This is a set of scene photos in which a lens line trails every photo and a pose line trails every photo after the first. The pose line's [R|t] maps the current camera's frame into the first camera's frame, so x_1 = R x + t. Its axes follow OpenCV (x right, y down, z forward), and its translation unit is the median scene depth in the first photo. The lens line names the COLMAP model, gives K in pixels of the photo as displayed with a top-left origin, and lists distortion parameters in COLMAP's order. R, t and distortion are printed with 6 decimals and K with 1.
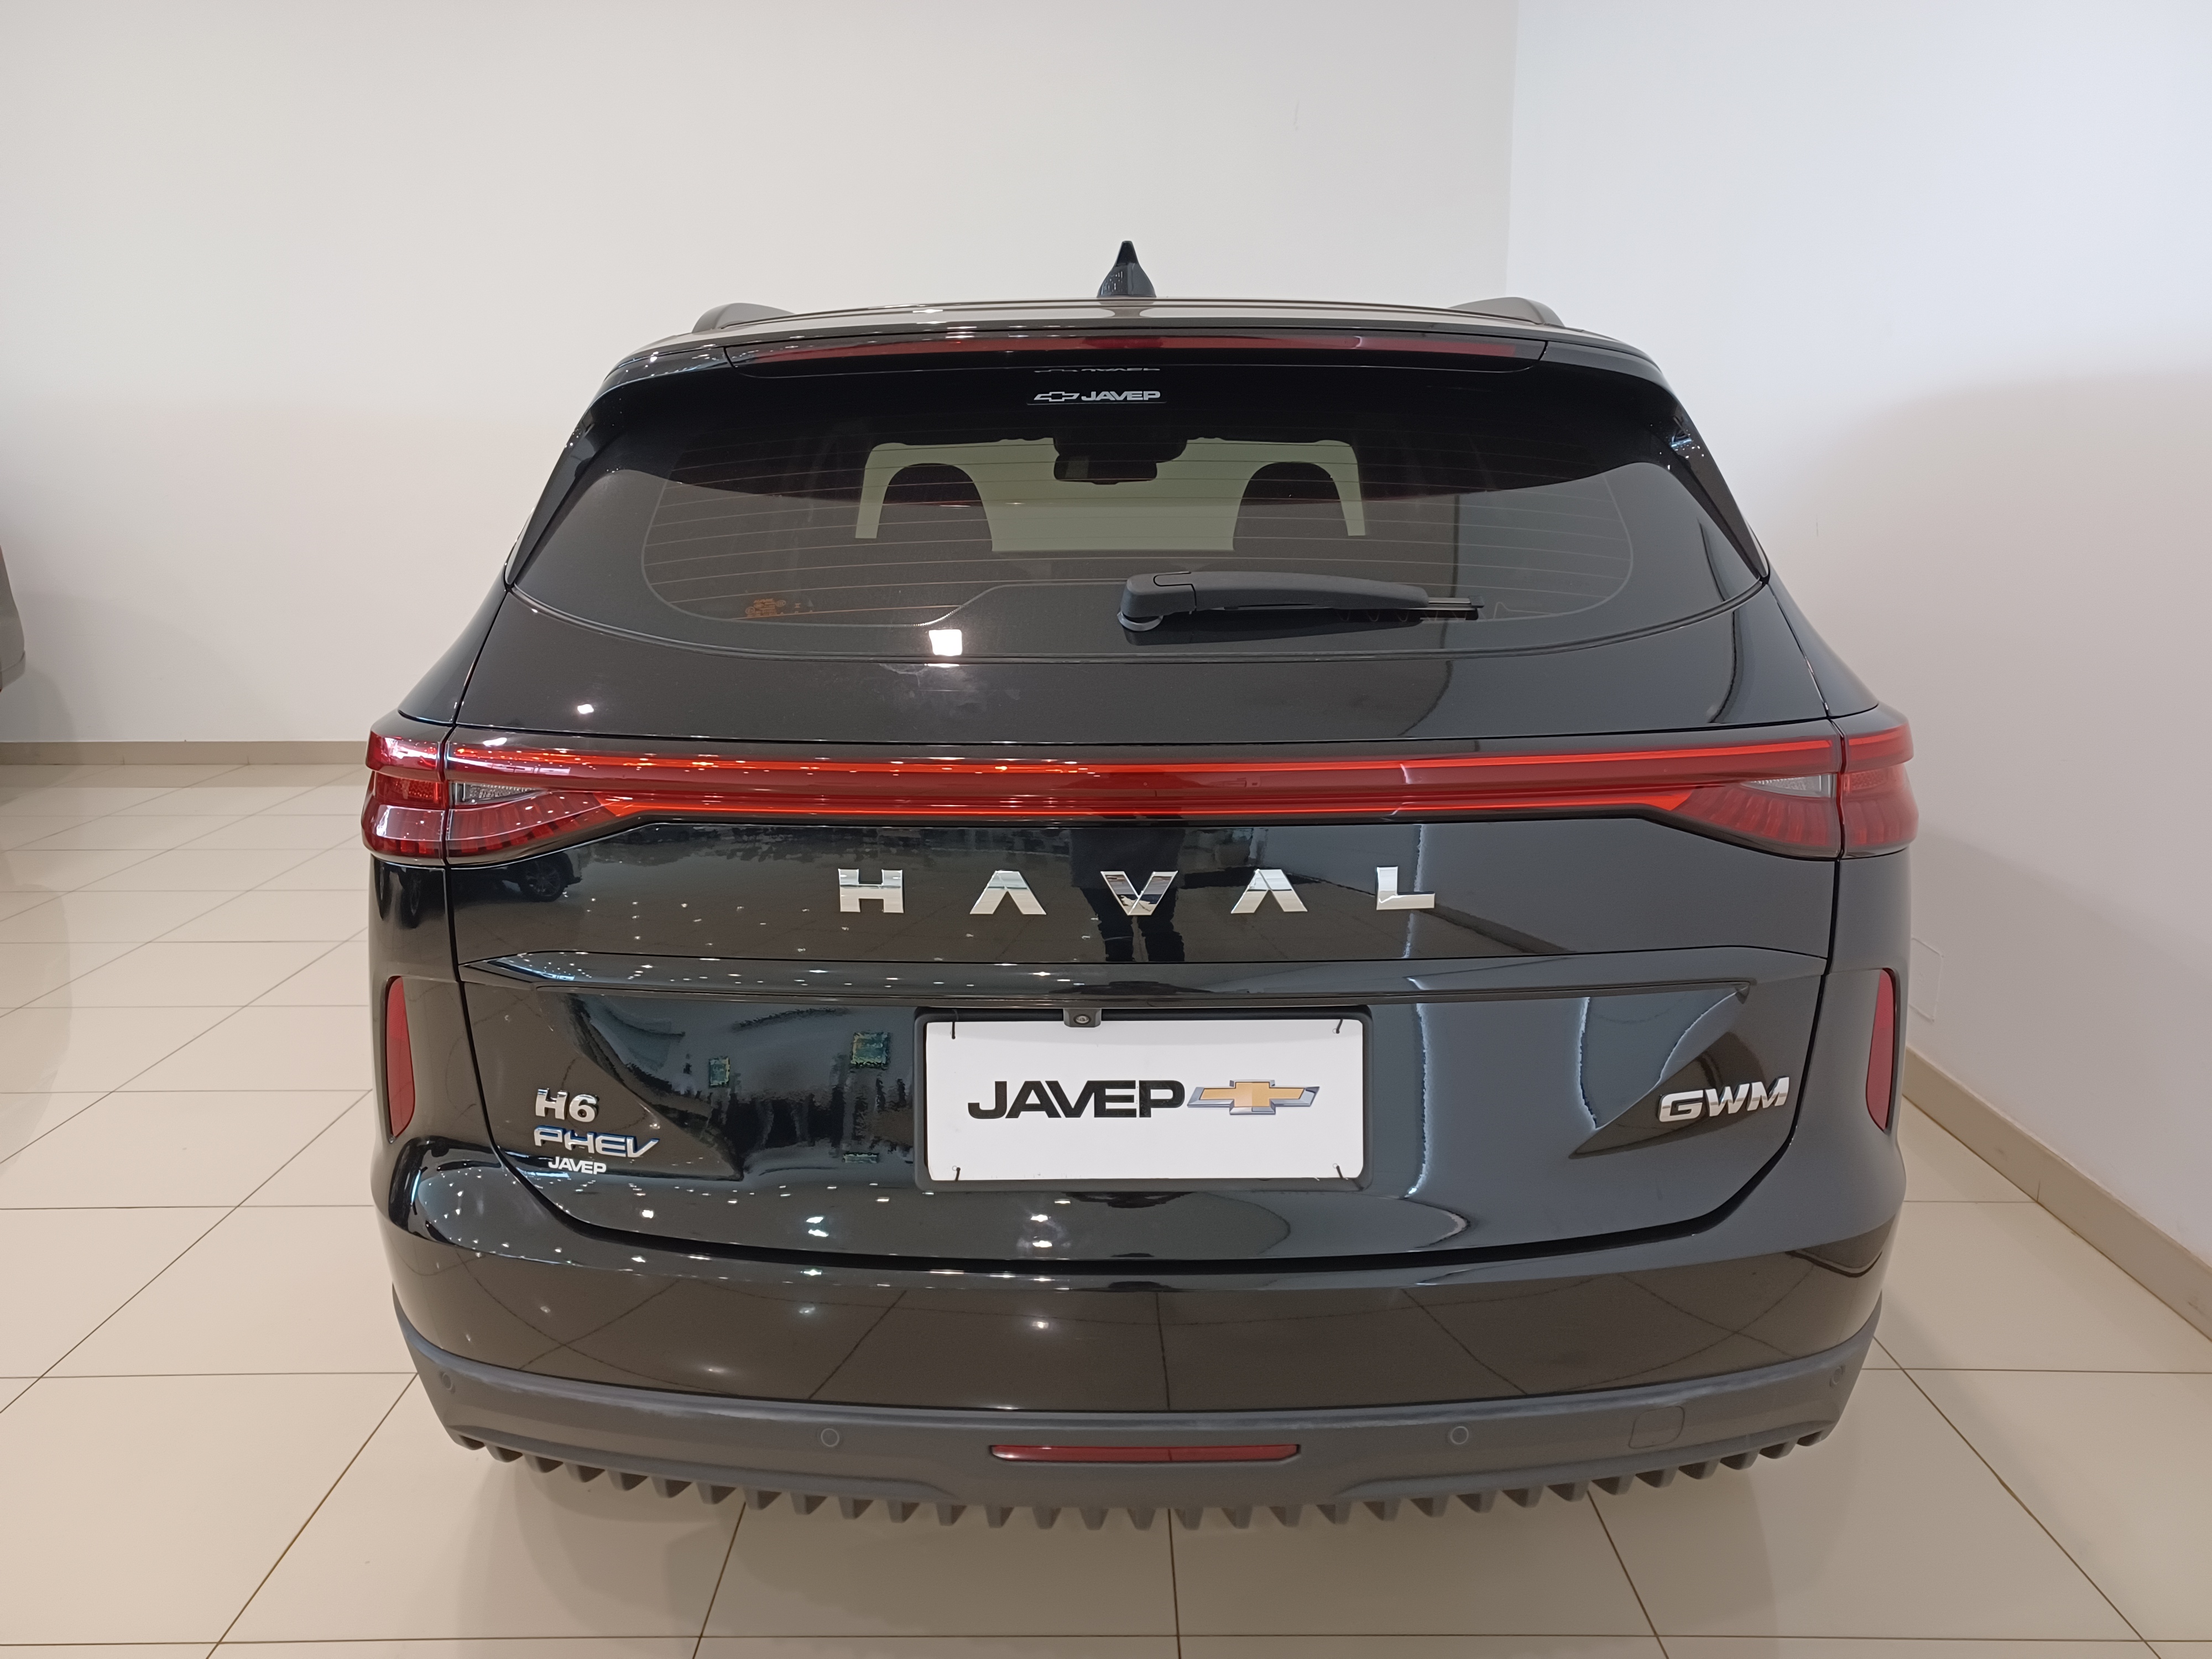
lens RADIAL K [[1633.5, 0, 1106.0], [0, 1633.5, 829.5], [0, 0, 1]] dist [0.003923, 0.001786]
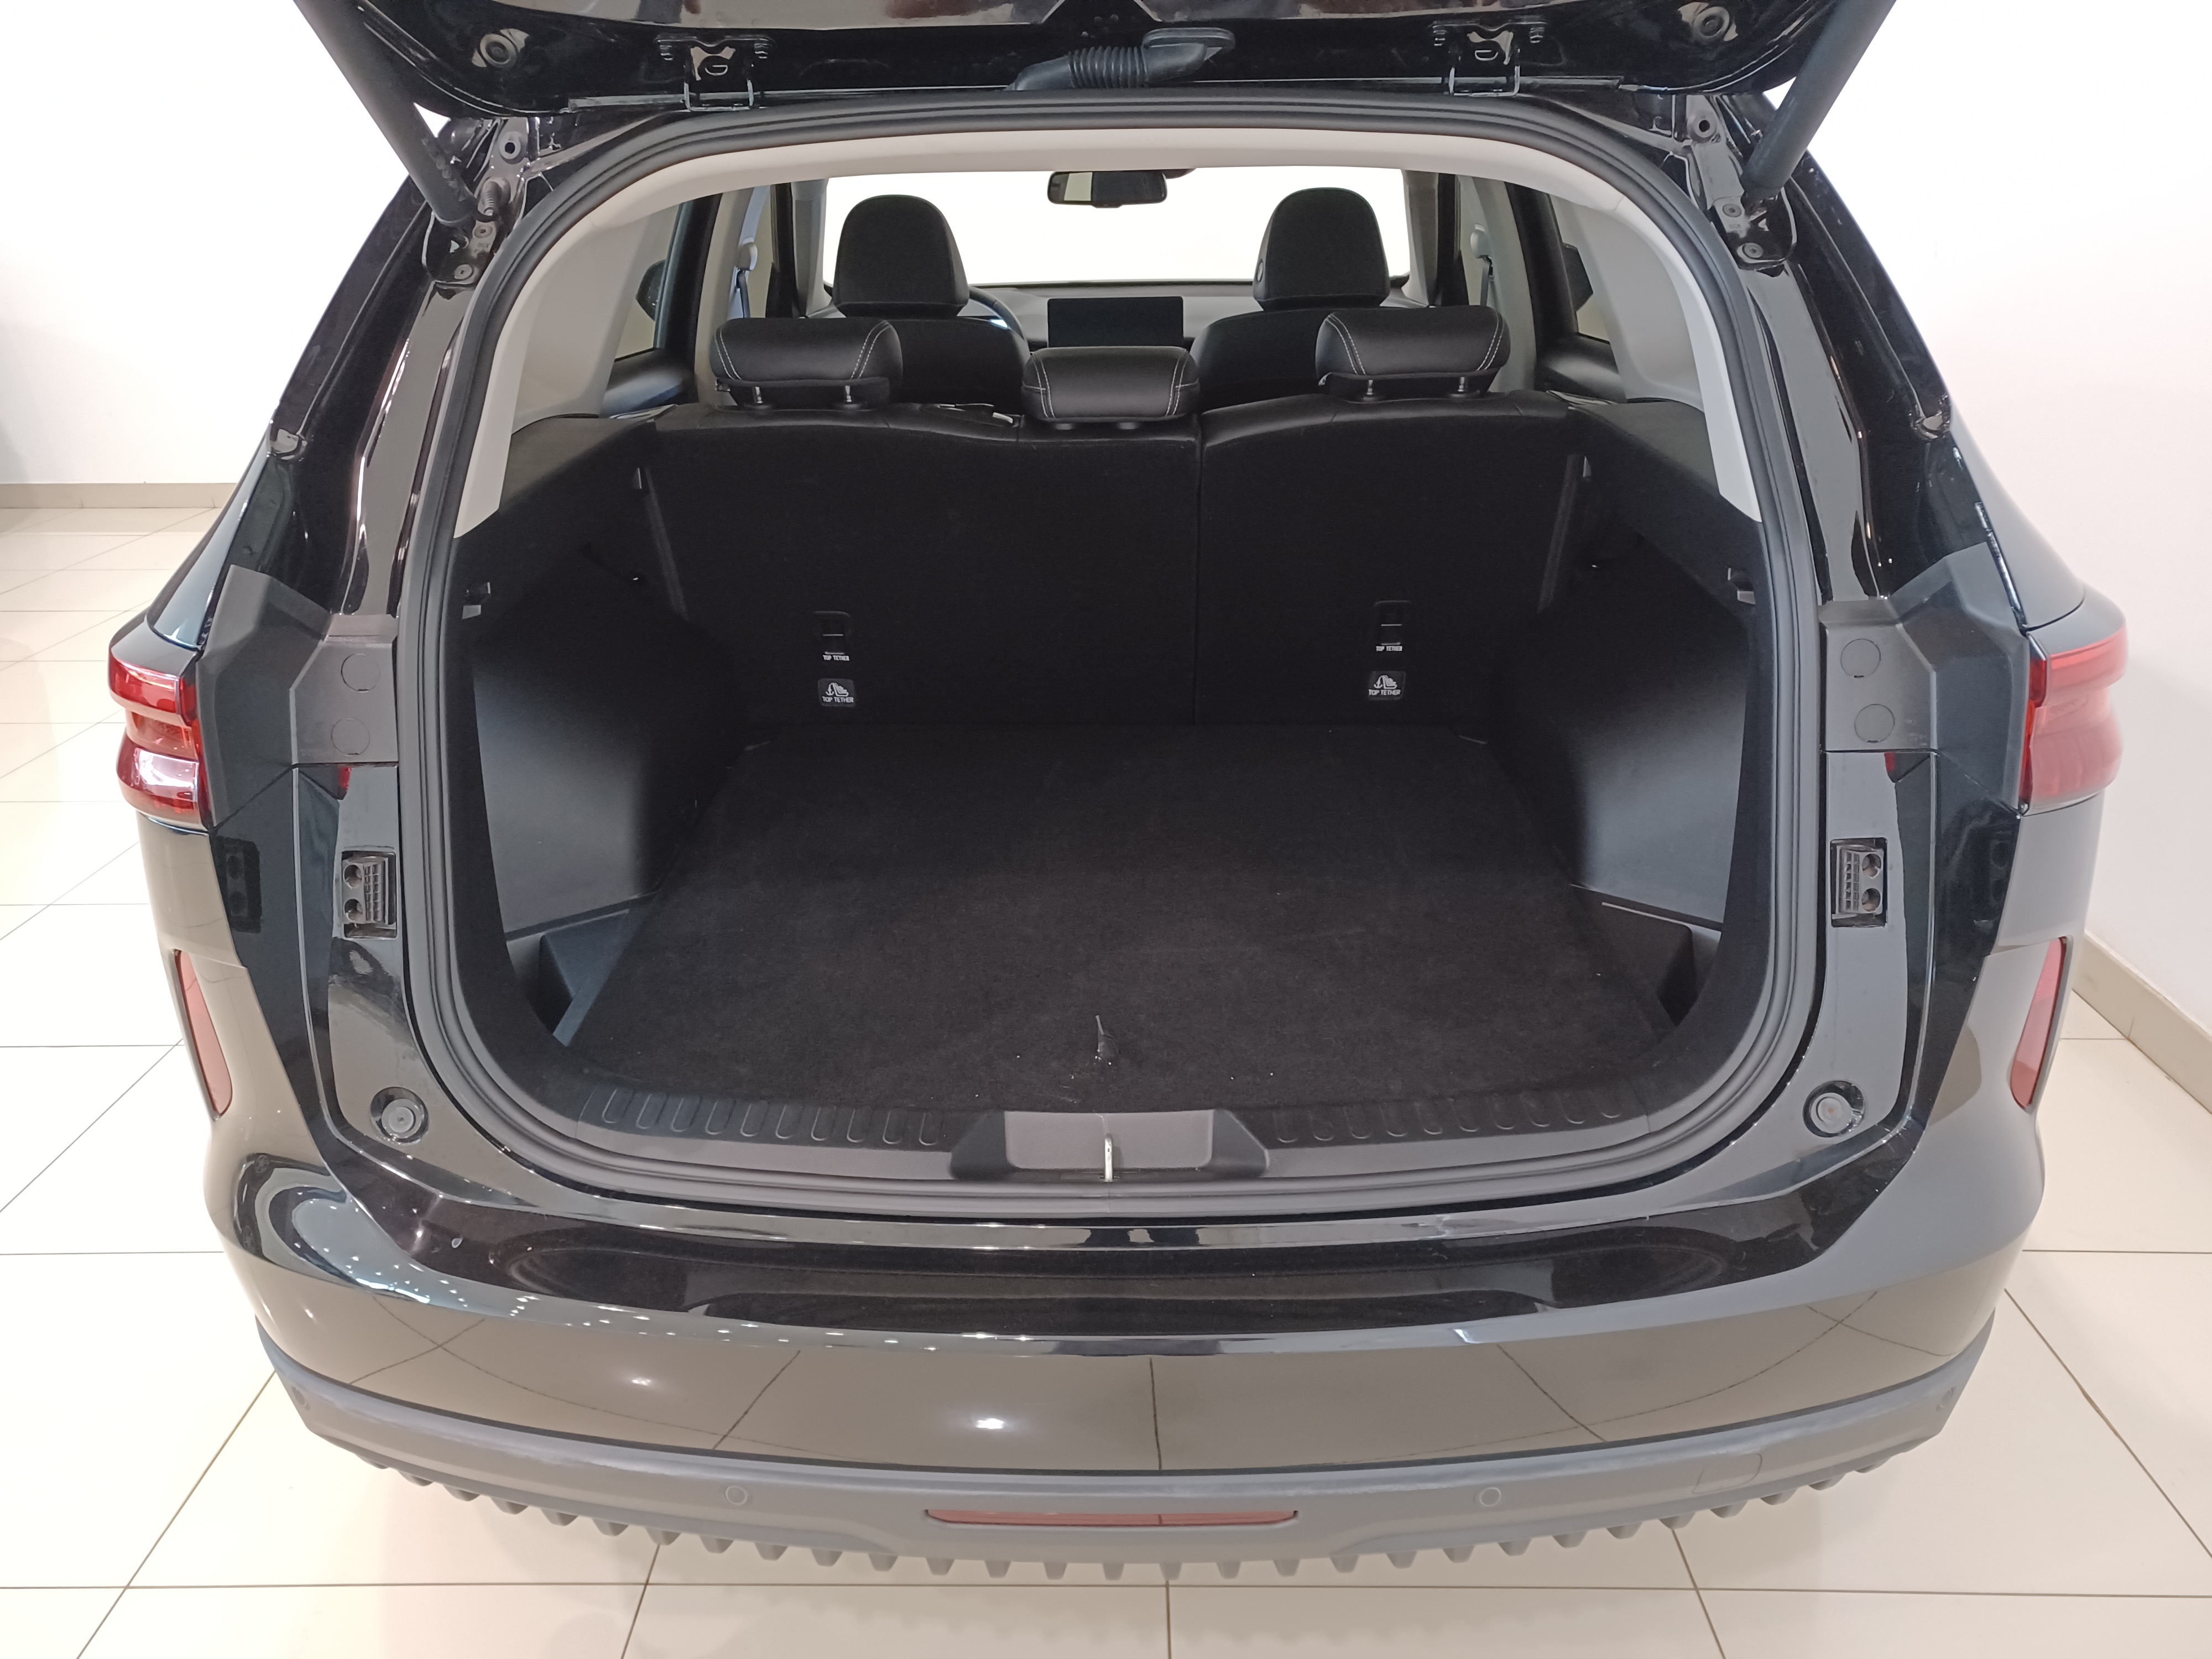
lens RADIAL K [[1633.5, 0, 1106.0], [0, 1633.5, 829.5], [0, 0, 1]] dist [0.003923, 0.001786]
pose [[0.999809, -0.003269, -0.019283, 0.033860], [0.006679, 0.983727, 0.179543, -0.100194], [0.018382, -0.179638, 0.983561, 0.212200]]
